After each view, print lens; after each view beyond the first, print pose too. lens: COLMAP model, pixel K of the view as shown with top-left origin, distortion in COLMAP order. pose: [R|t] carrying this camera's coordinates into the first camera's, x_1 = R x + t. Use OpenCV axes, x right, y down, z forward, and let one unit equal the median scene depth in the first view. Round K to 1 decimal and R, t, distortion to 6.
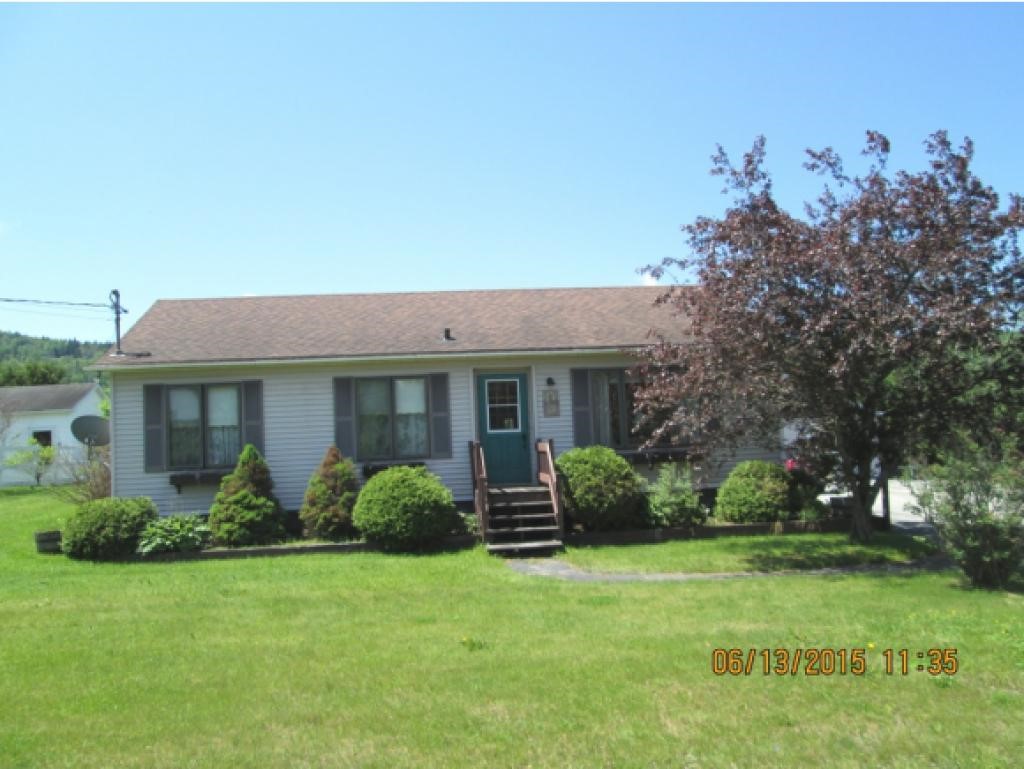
lens RADIAL K [[861.4, 0, 505.7], [0, 861.4, 384.8], [0, 0, 1]] dist [-0.040486, 0.024036]
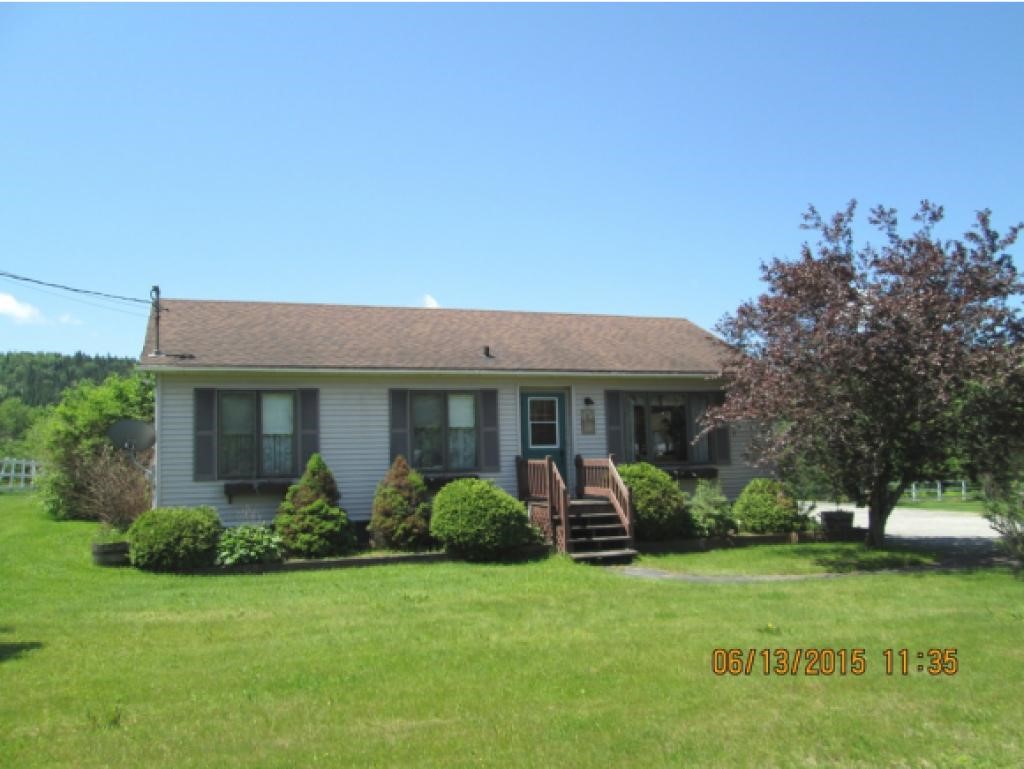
lens RADIAL K [[861.4, 0, 505.7], [0, 861.4, 384.8], [0, 0, 1]] dist [-0.040486, 0.024036]
pose [[0.966341, 0.043616, 0.253541, -0.351982], [-0.036903, 0.998832, -0.031176, 0.013834], [-0.254604, 0.020770, 0.966822, -0.005697]]
